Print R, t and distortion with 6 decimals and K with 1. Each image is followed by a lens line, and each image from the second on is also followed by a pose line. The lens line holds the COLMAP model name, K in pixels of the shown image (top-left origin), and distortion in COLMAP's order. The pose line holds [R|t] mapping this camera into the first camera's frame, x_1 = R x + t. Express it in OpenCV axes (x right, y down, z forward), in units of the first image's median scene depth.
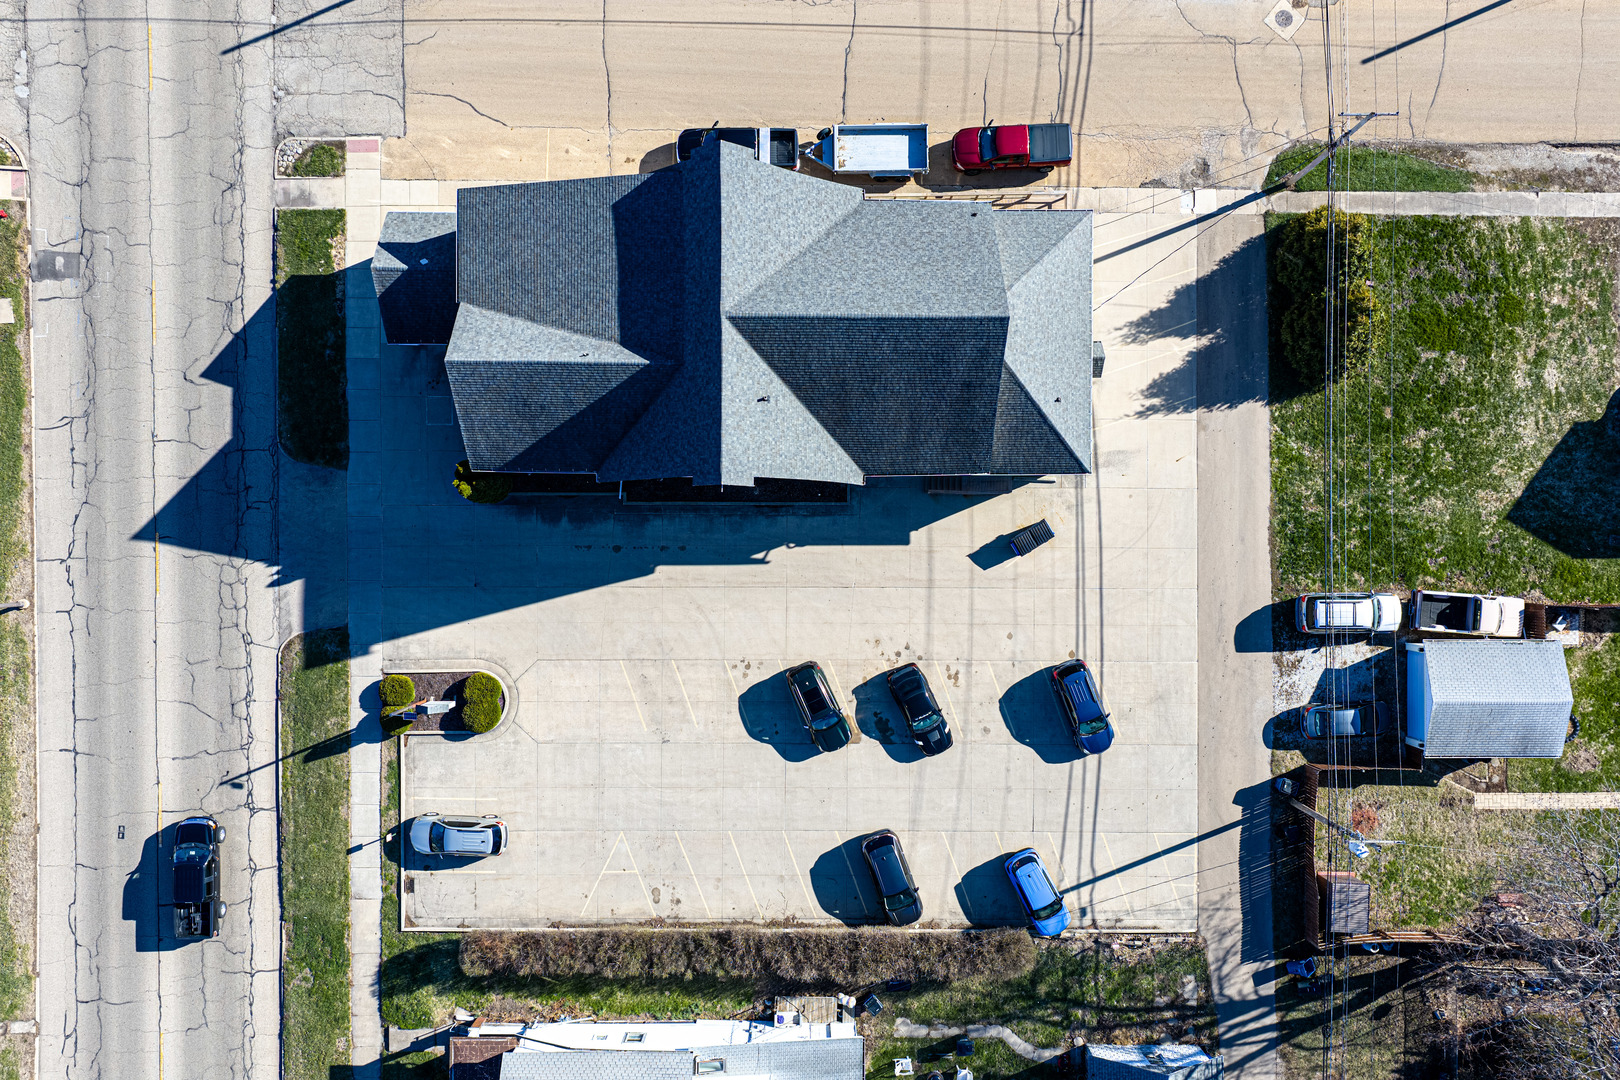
lens RADIAL K [[1334.1, 0, 814.5], [0, 1334.1, 542.0], [0, 0, 1]] dist [0.024876, 0.006727]
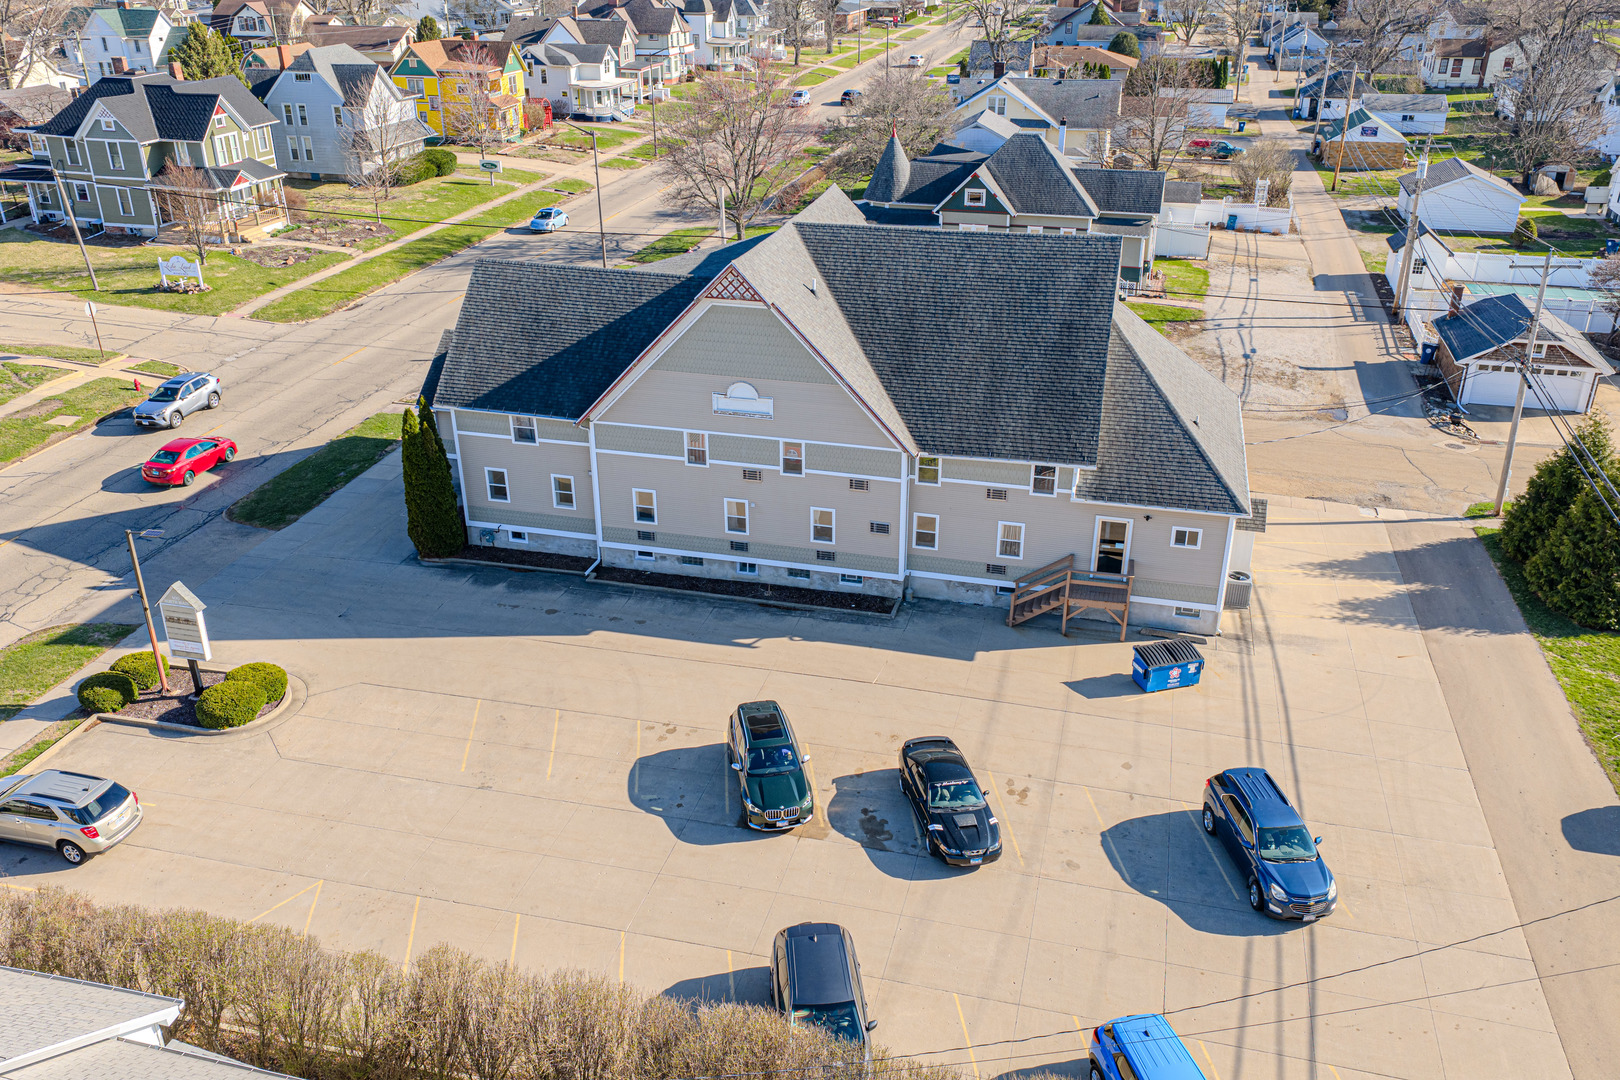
lens RADIAL K [[1334.4, 0, 808.6], [0, 1334.4, 527.9], [0, 0, 1]] dist [0.011352, 0.000314]
pose [[0.968311, 0.097606, -0.229885, 0.136165], [-0.249684, 0.399087, -0.882263, 0.564960], [0.005630, 0.911703, 0.410811, 0.673885]]
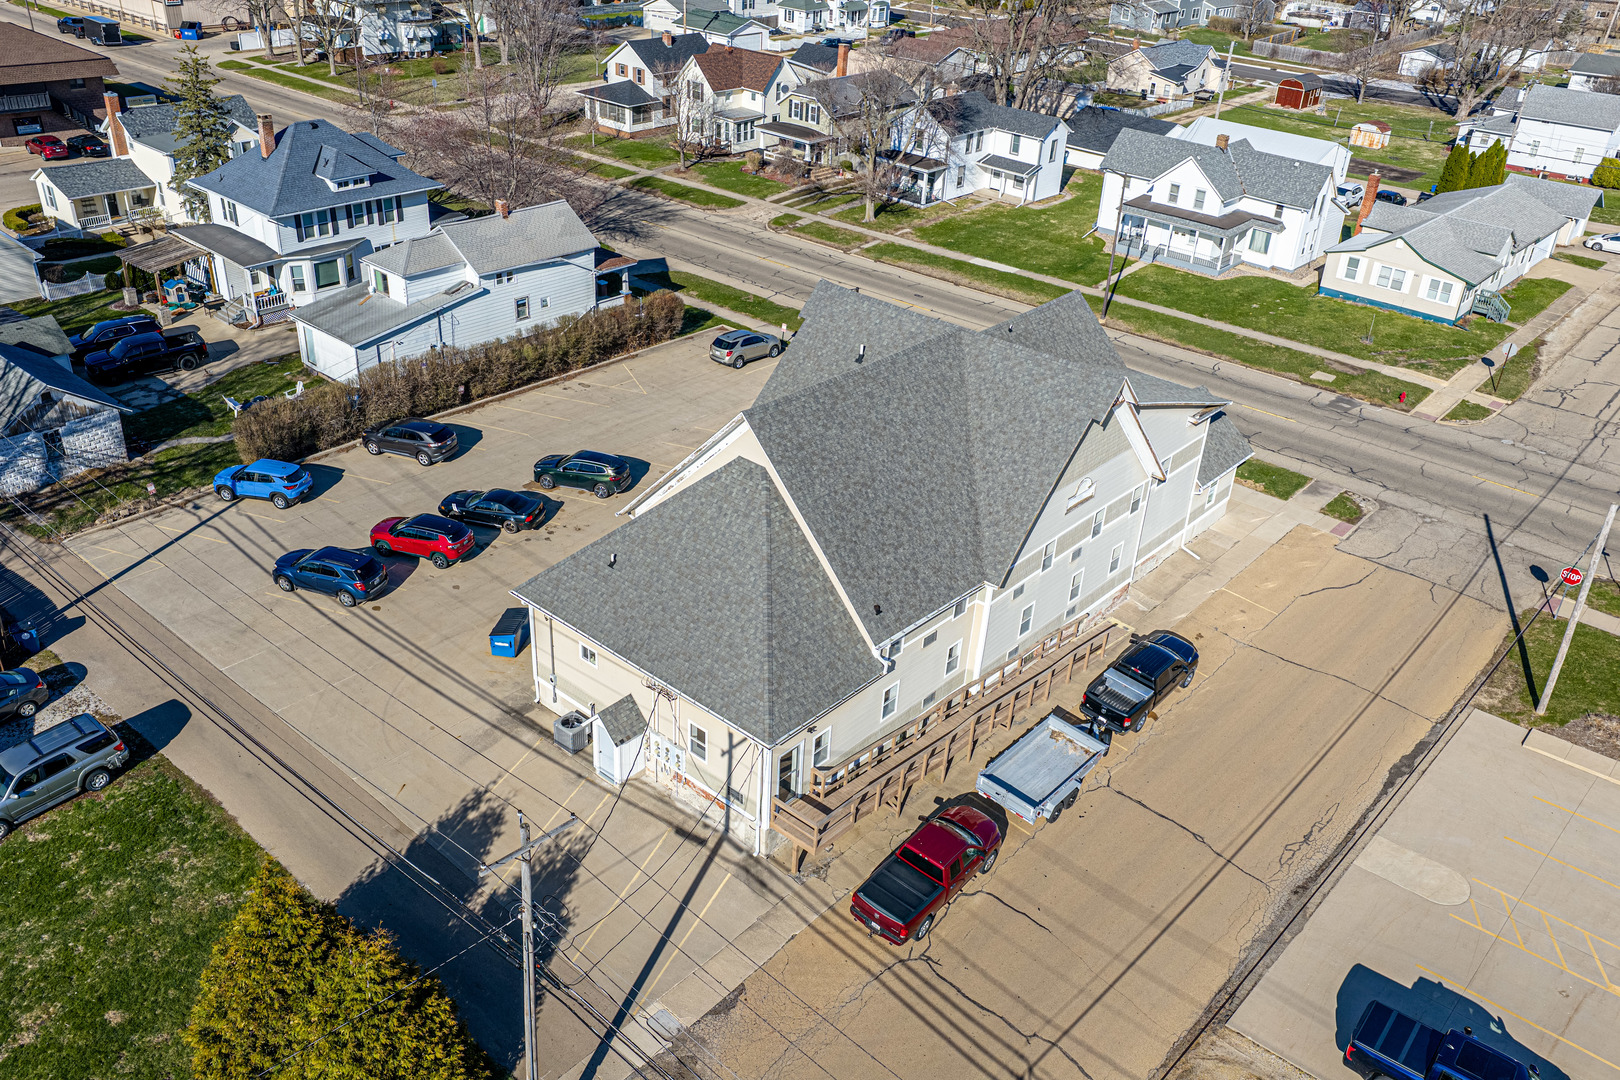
lens RADIAL K [[1319.8, 0, 810.0], [0, 1319.8, 540.0], [0, 0, 1]] dist [0.052779, -0.065387]
pose [[-0.659096, 0.338828, -0.671408, 0.540889], [-0.750029, -0.361699, 0.553743, -0.533020], [-0.055224, 0.868545, 0.492525, 0.561561]]
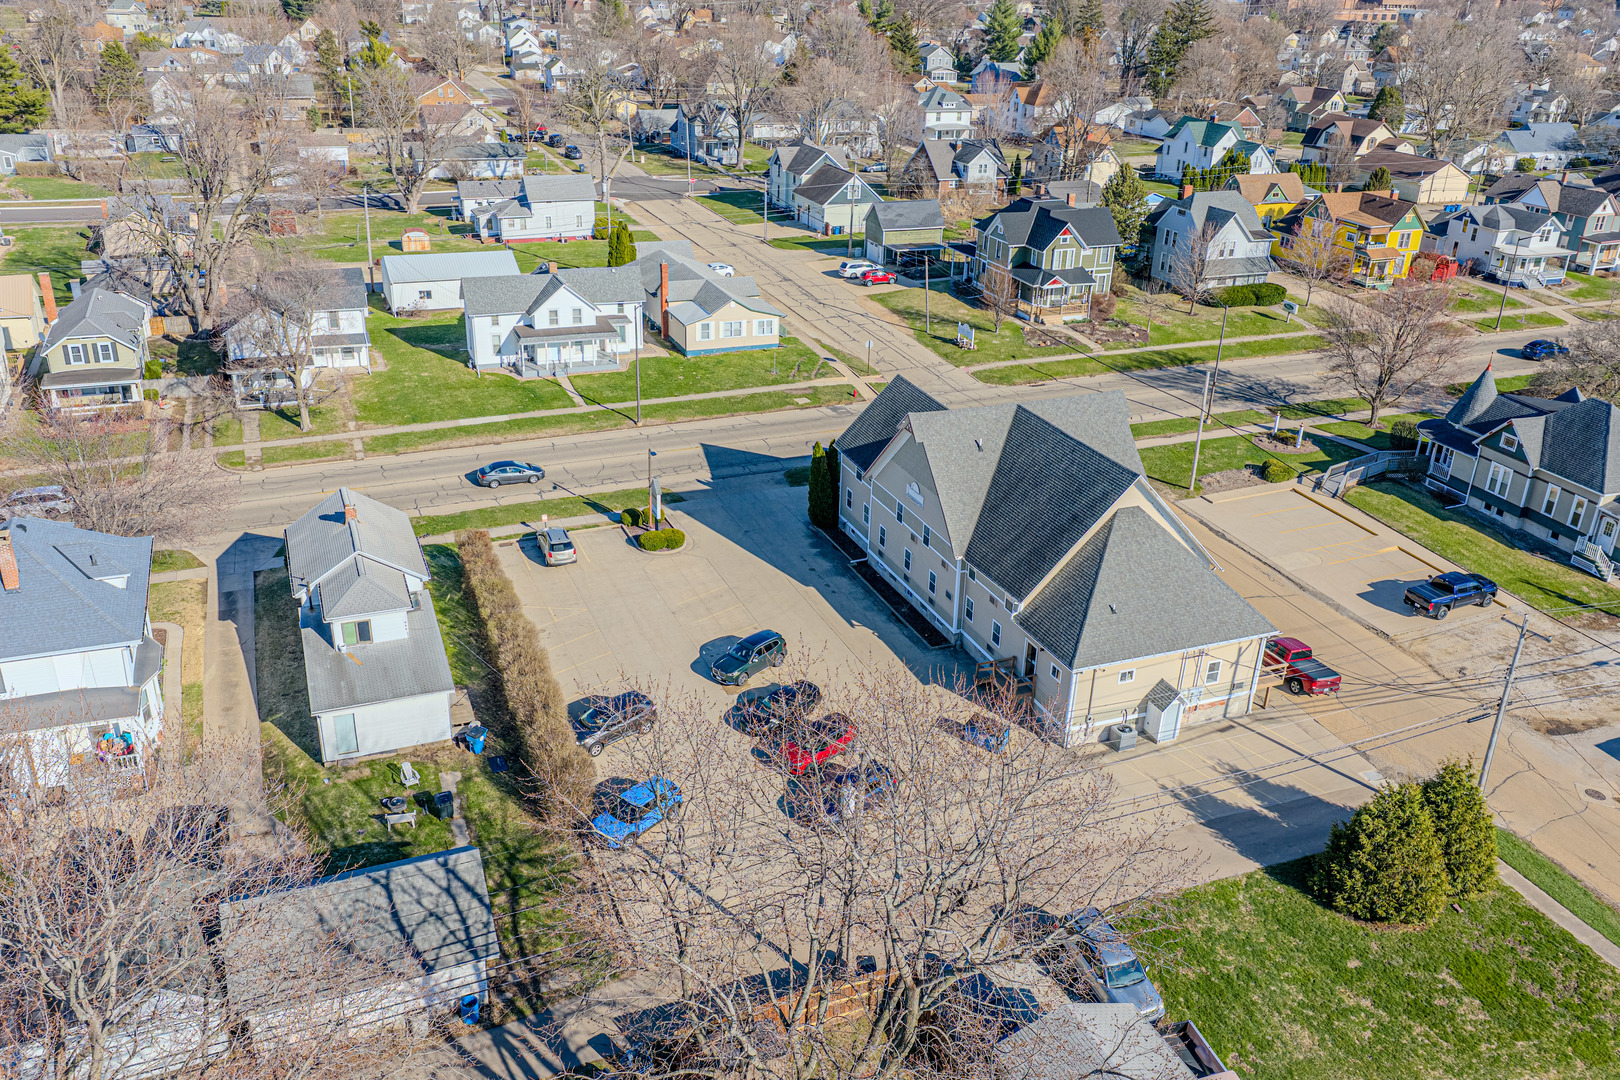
lens RADIAL K [[1311.3, 0, 814.5], [0, 1311.3, 537.7], [0, 0, 1]] dist [0.116612, -0.220529]
pose [[0.384802, 0.387661, -0.837644, 0.860598], [-0.922275, 0.125546, -0.365578, 0.443714], [-0.036557, 0.913213, 0.405840, 0.476396]]
